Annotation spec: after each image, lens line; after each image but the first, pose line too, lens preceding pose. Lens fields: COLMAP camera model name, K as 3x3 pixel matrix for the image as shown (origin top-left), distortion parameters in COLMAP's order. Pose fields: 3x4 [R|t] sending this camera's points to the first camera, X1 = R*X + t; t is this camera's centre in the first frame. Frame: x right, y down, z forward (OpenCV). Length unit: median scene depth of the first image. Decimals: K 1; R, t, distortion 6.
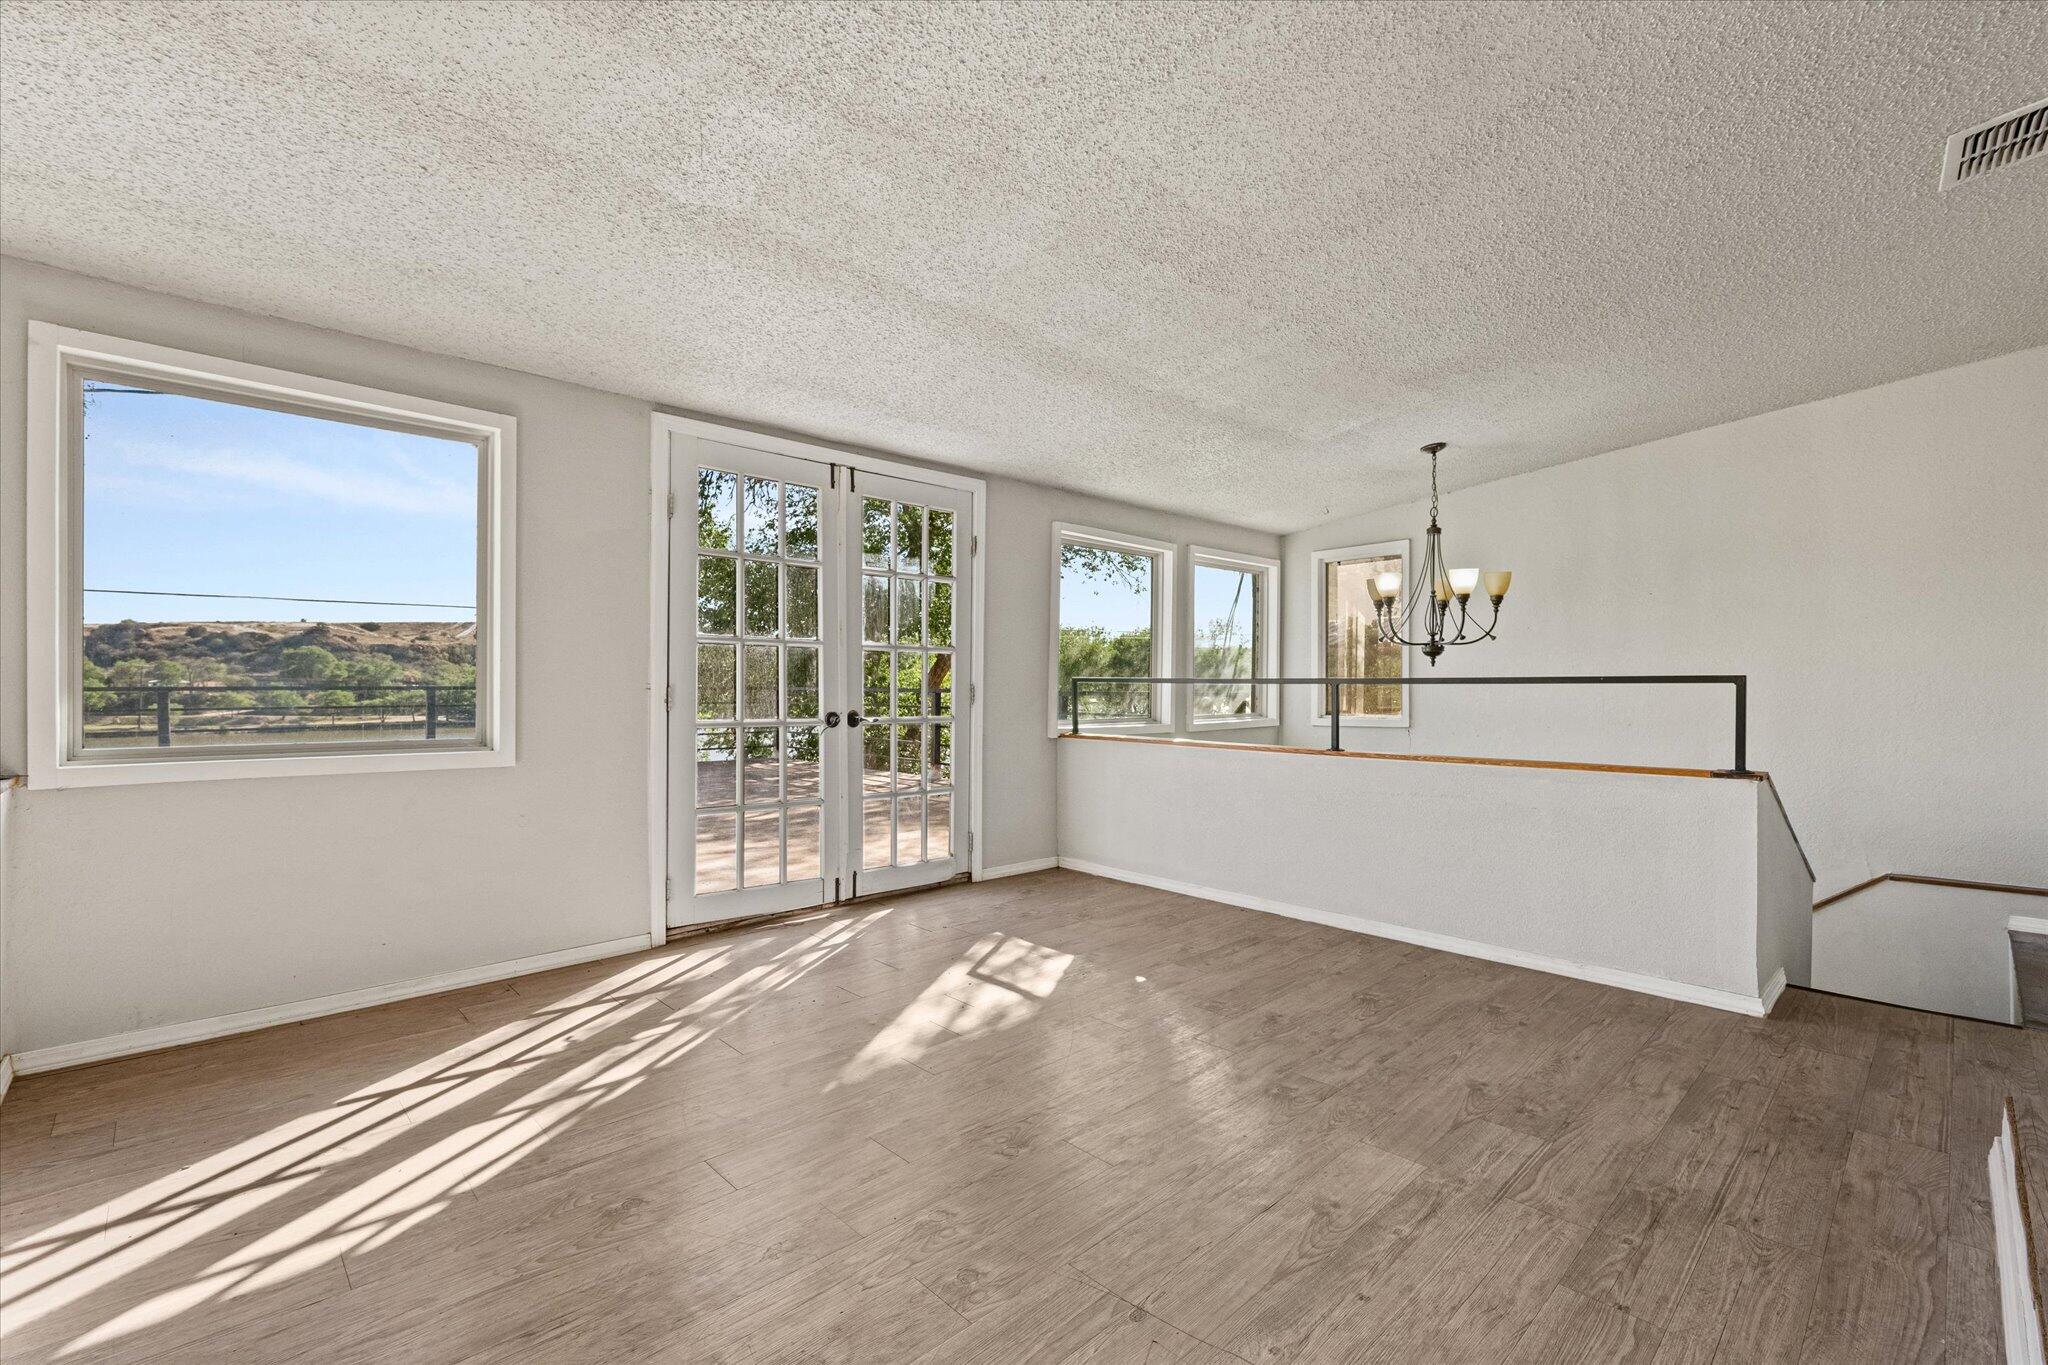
lens RADIAL K [[844.3, 0, 1018.3], [0, 844.3, 686.1], [0, 0, 1]] dist [0.002517, 0.000265]
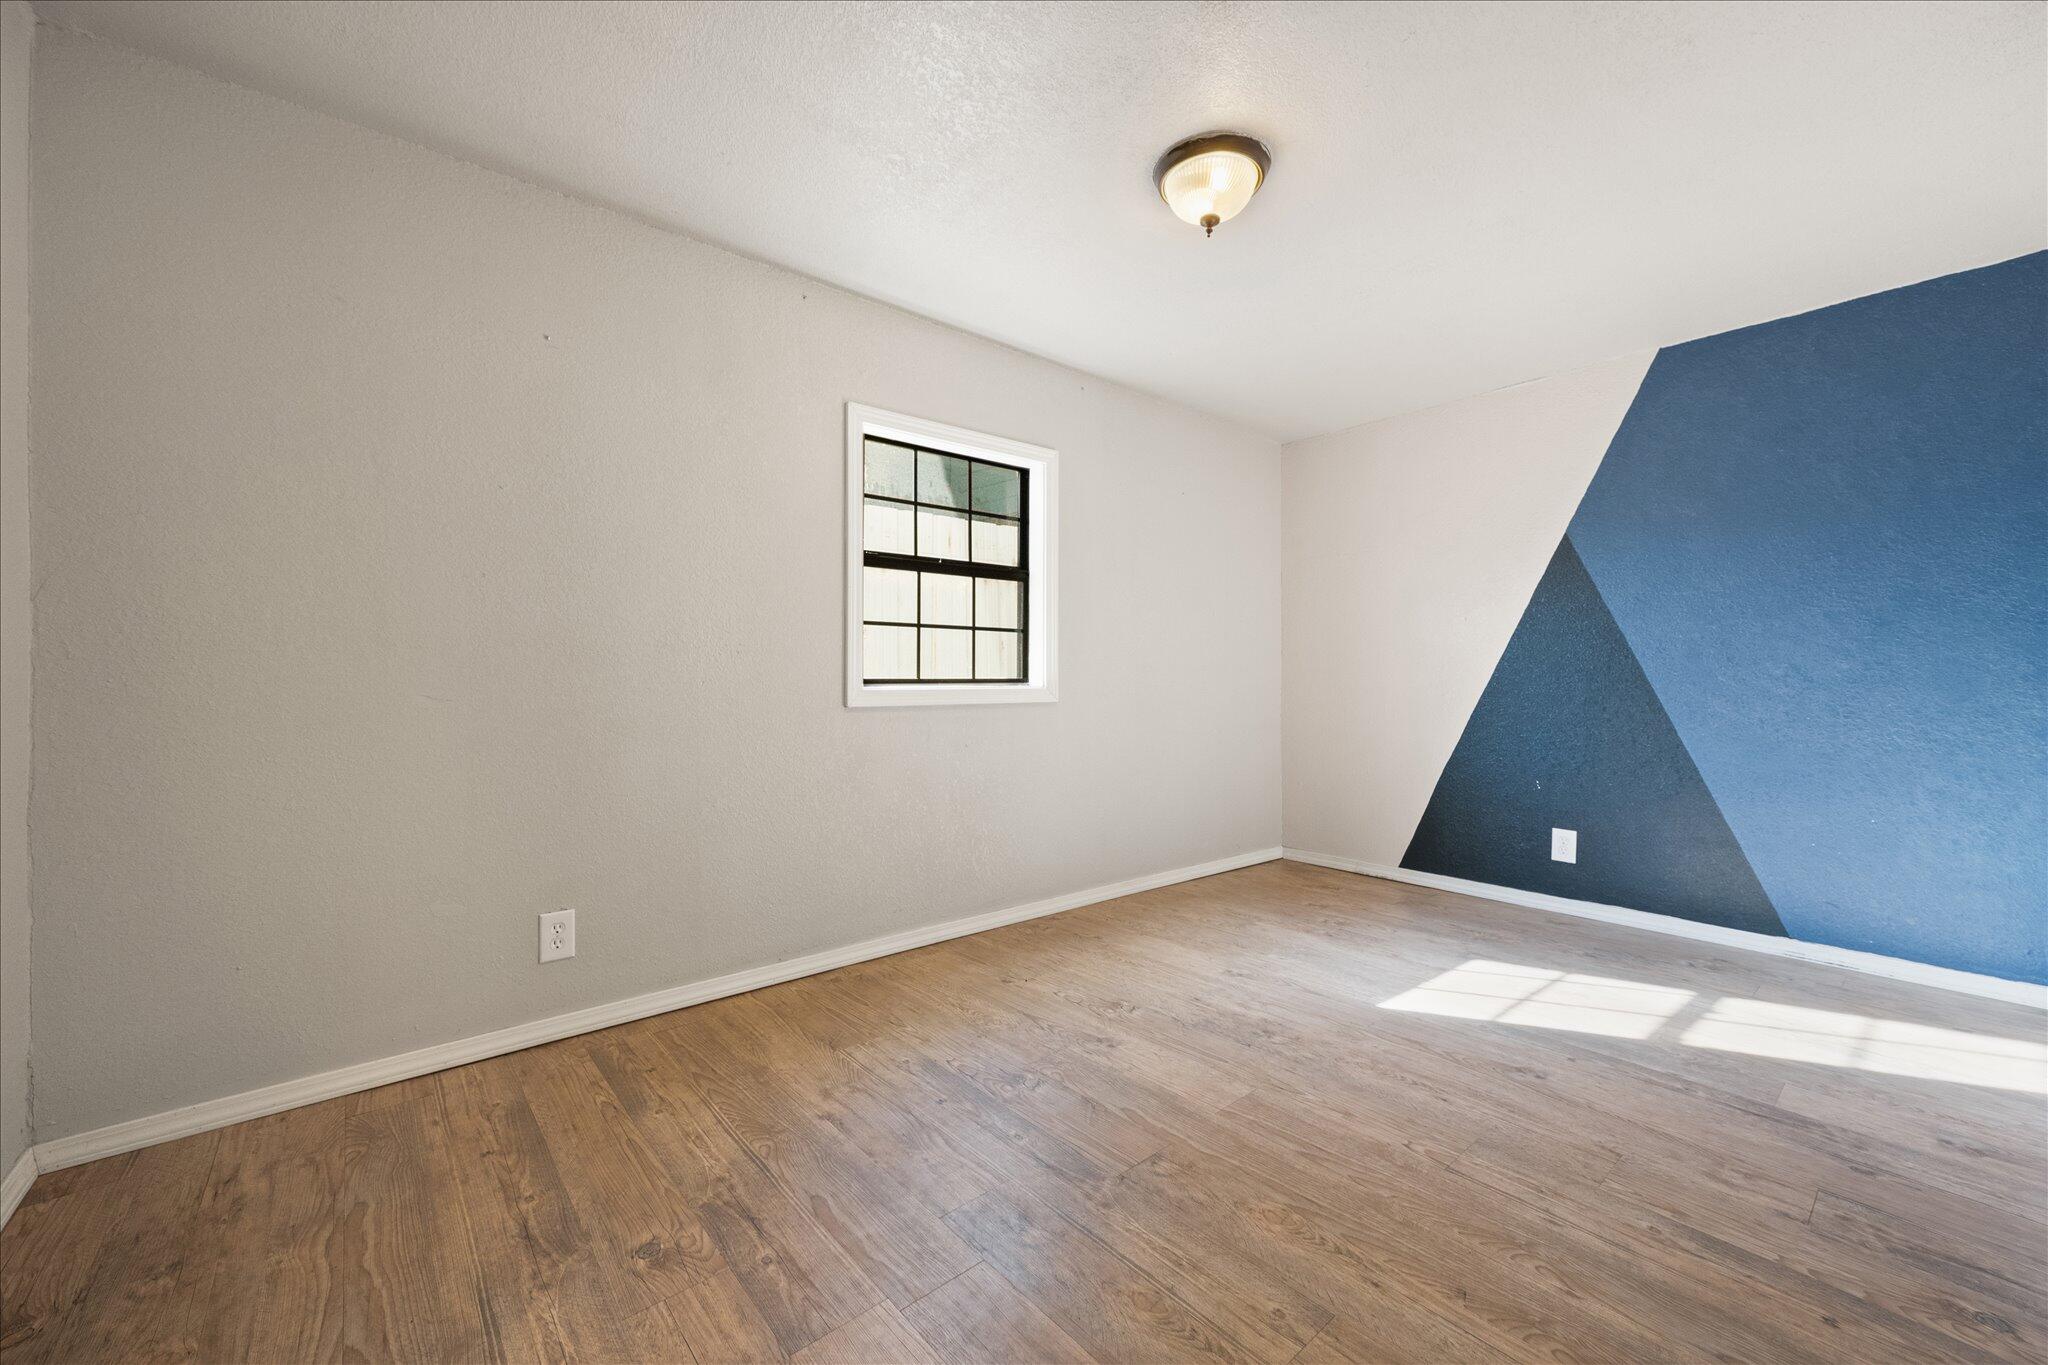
lens RADIAL K [[844.3, 0, 1023.0], [0, 844.3, 679.2], [0, 0, 1]] dist [0.002517, 0.000265]
pose [[-0.051802, 0.002183, -0.998655, 1.533346], [0.001183, 0.999997, 0.002124, 0.098537], [0.998657, -0.001071, -0.051804, 1.515000]]
